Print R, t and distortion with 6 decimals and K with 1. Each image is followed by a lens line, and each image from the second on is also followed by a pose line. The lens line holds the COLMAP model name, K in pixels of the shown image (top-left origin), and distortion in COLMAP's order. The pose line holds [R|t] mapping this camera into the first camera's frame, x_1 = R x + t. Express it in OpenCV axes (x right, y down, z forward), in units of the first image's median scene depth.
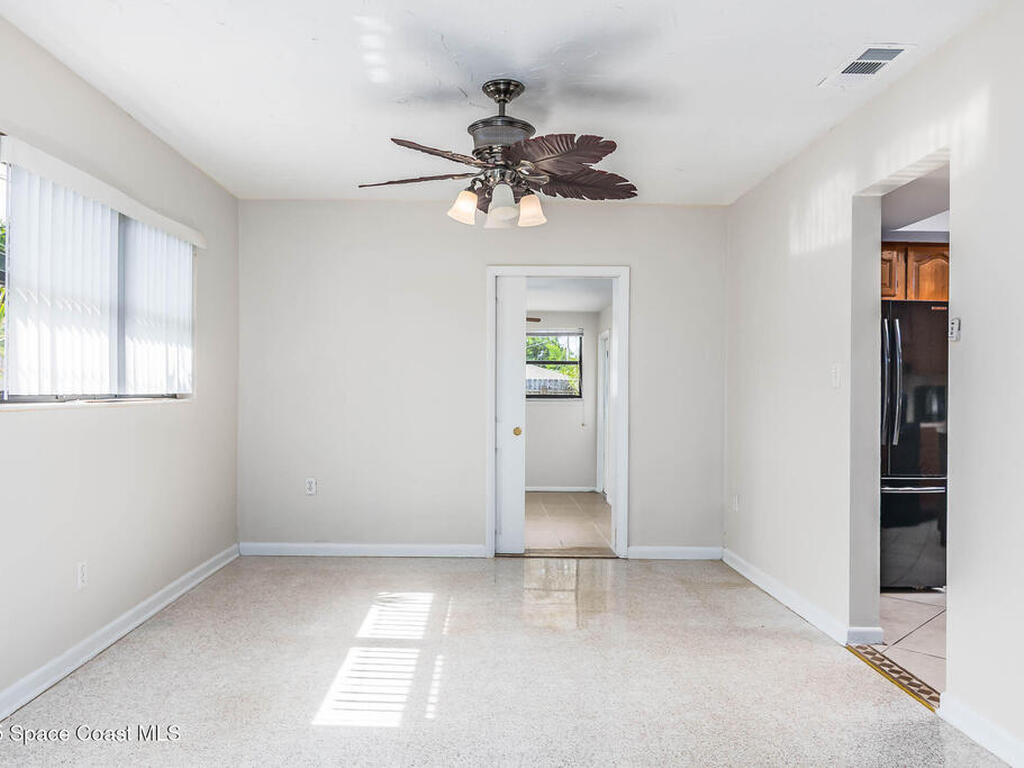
lens RADIAL K [[763.0, 0, 512.0], [0, 763.0, 384.0], [0, 0, 1]] dist [-0.005541, -0.003696]
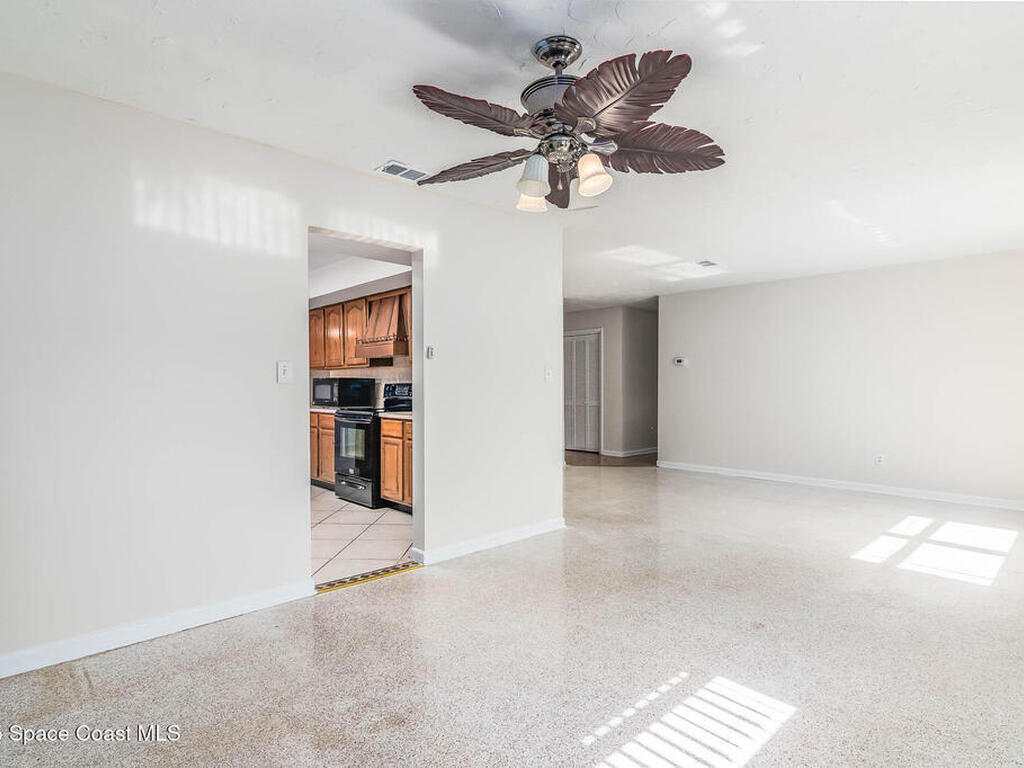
lens RADIAL K [[543.7, 0, 512.0], [0, 543.7, 384.0], [0, 0, 1]] dist [-0.000660, -0.000151]
pose [[-0.638781, -0.005151, 0.769371, -0.434667], [-0.007707, 0.999970, 0.000296, 0.005656], [-0.769350, -0.005740, -0.638802, 1.328687]]
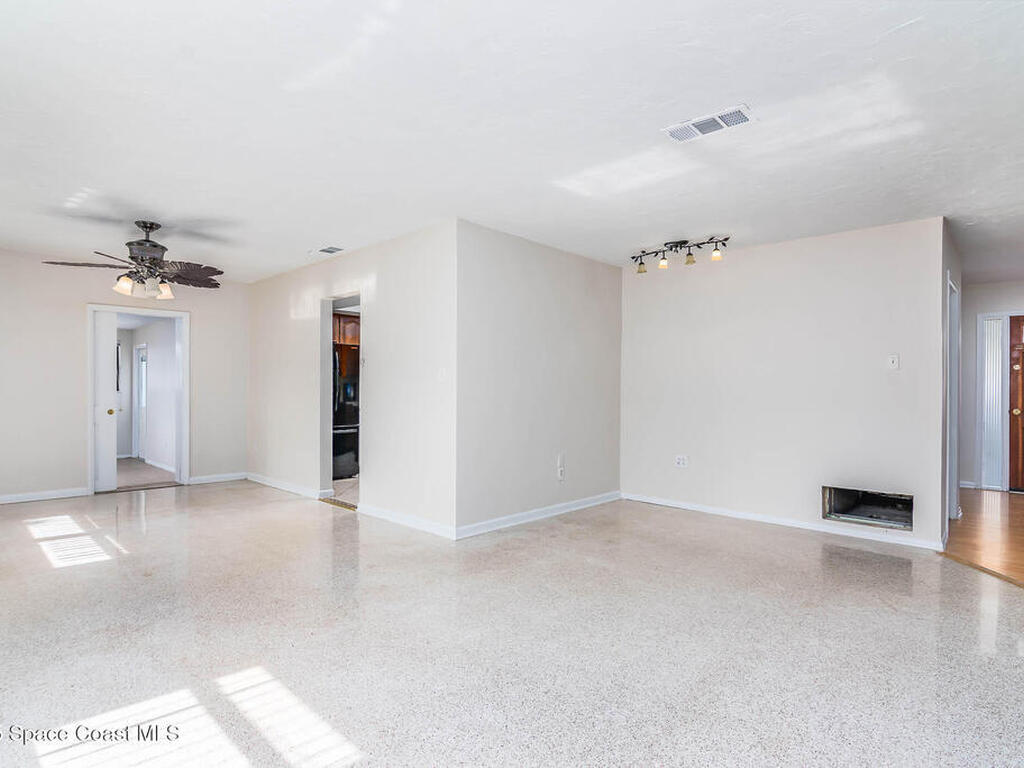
lens RADIAL K [[563.1, 0, 506.4], [0, 563.1, 385.6], [0, 0, 1]] dist [-0.002685, -0.001373]
pose [[0.712068, -0.004950, 0.702093, -0.303742], [-0.002308, 0.999953, 0.009391, -0.005828], [-0.702106, -0.008307, 0.712024, -0.520013]]
